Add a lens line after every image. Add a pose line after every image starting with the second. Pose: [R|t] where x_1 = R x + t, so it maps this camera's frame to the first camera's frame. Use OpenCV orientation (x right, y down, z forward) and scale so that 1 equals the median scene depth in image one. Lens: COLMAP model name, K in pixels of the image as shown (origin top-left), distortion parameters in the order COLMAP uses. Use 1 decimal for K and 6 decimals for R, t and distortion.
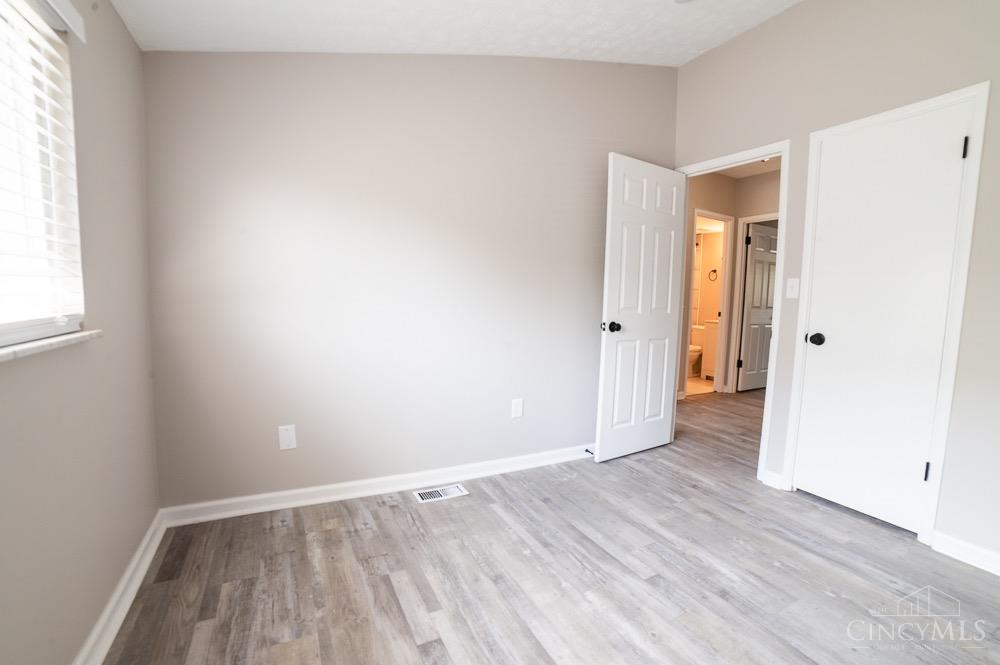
lens RADIAL K [[420.5, 0, 509.3], [0, 420.5, 333.0], [0, 0, 1]] dist [-0.105423, 0.039480]
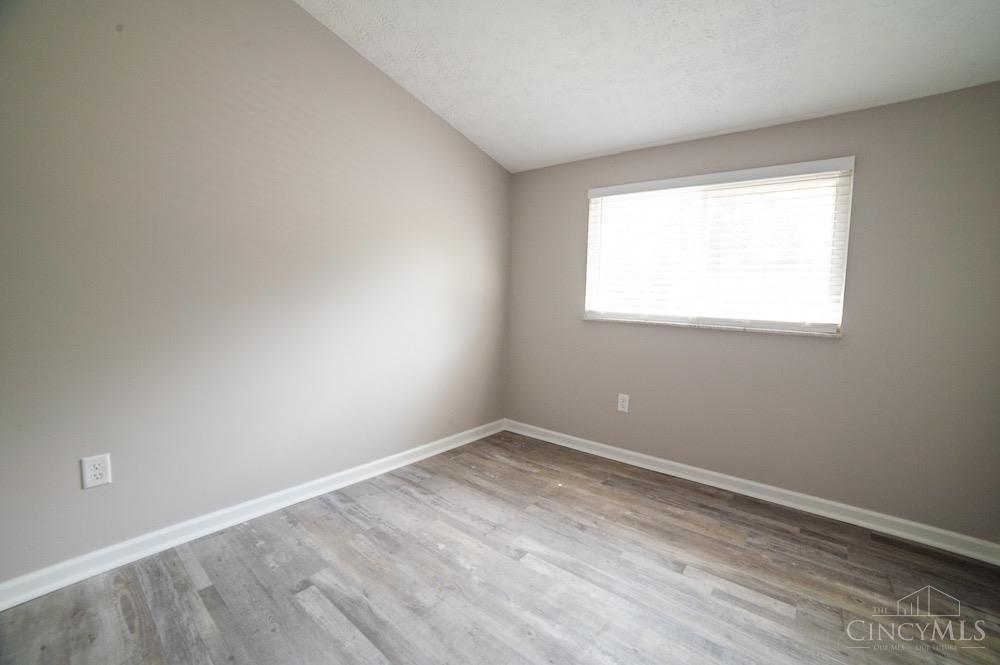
lens RADIAL K [[420.5, 0, 509.3], [0, 420.5, 333.0], [0, 0, 1]] dist [-0.105423, 0.039480]
pose [[-0.916963, -0.025481, -0.398158, 0.616284], [-0.094977, 0.983210, 0.155811, -0.093050], [0.387502, 0.180688, -0.903988, 1.306354]]
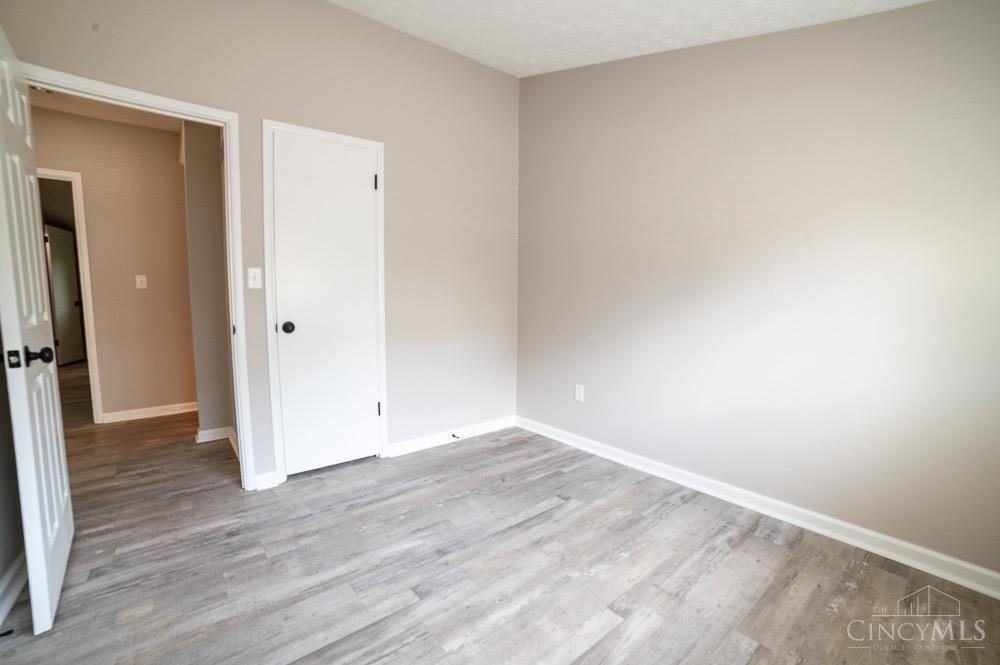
lens RADIAL K [[420.5, 0, 509.3], [0, 420.5, 333.0], [0, 0, 1]] dist [-0.105423, 0.039480]
pose [[-0.188795, -0.119037, 0.974775, -0.483021], [0.077813, 0.987691, 0.135686, -0.090773], [-0.978929, 0.101467, -0.177209, 0.823725]]
